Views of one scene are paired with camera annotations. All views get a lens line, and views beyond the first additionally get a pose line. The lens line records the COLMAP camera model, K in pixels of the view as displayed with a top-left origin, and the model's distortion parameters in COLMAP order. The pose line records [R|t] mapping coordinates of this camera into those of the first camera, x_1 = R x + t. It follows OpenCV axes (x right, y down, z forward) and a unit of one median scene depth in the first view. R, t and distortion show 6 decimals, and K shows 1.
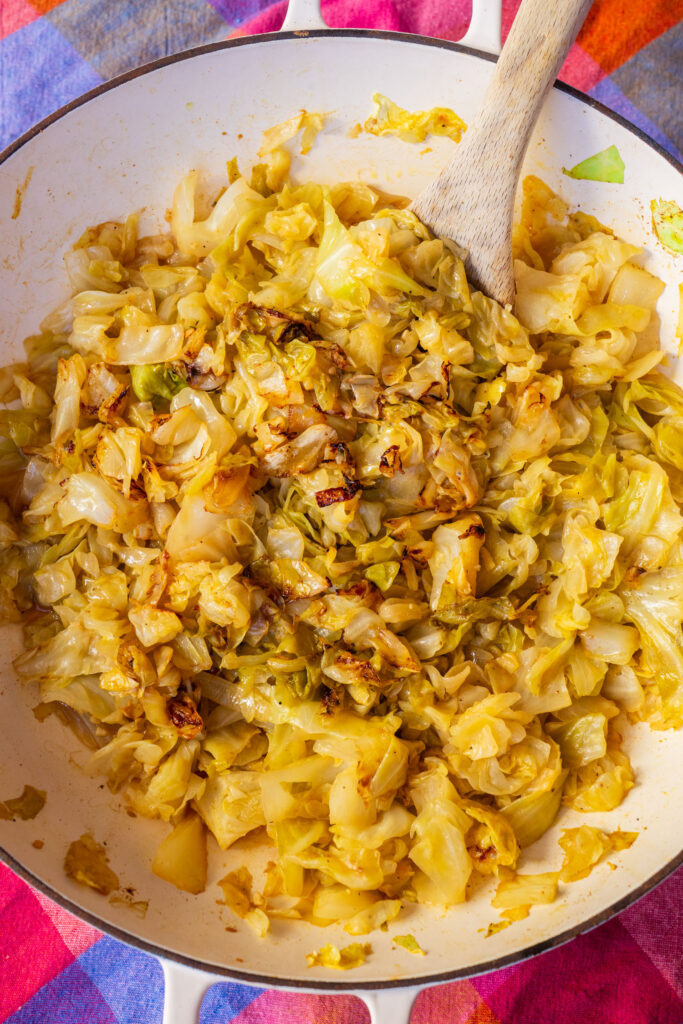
lens RADIAL K [[1541.2, 0, 341.1], [0, 1541.2, 512.1], [0, 0, 1]] dist [0.145587, 0.000000]
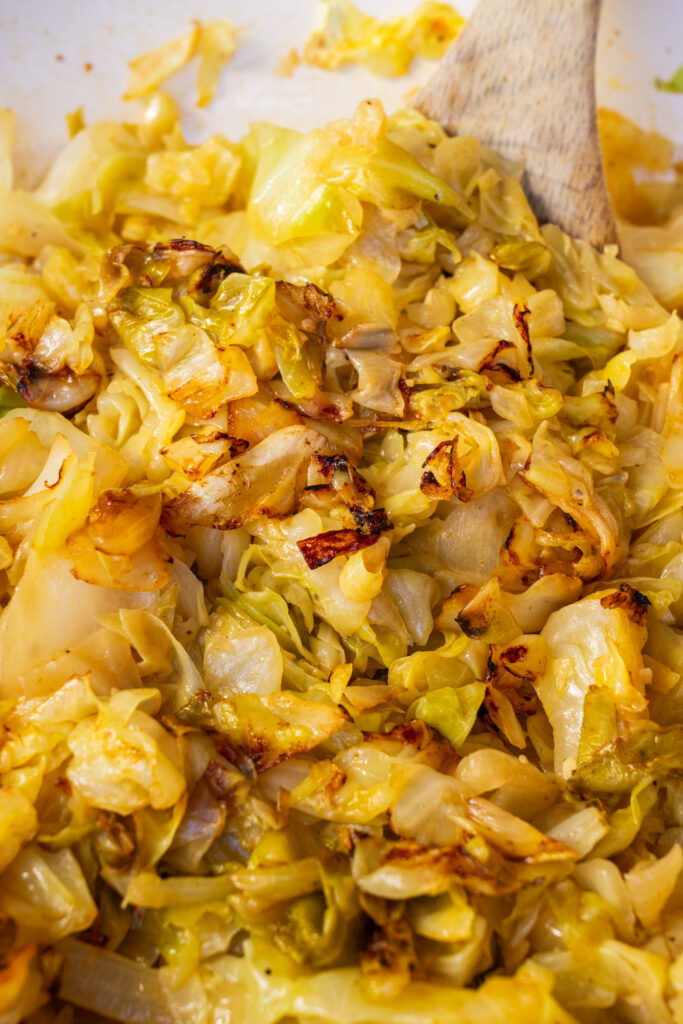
lens RADIAL K [[2049.9, 0, 343.1], [0, 2049.9, 512.2], [0, 0, 1]] dist [0.408039, 0.000000]
pose [[0.990233, -0.060260, 0.125727, -0.083353], [0.111741, 0.882320, -0.457192, 0.276004], [-0.083381, 0.466776, 0.880436, 0.416182]]
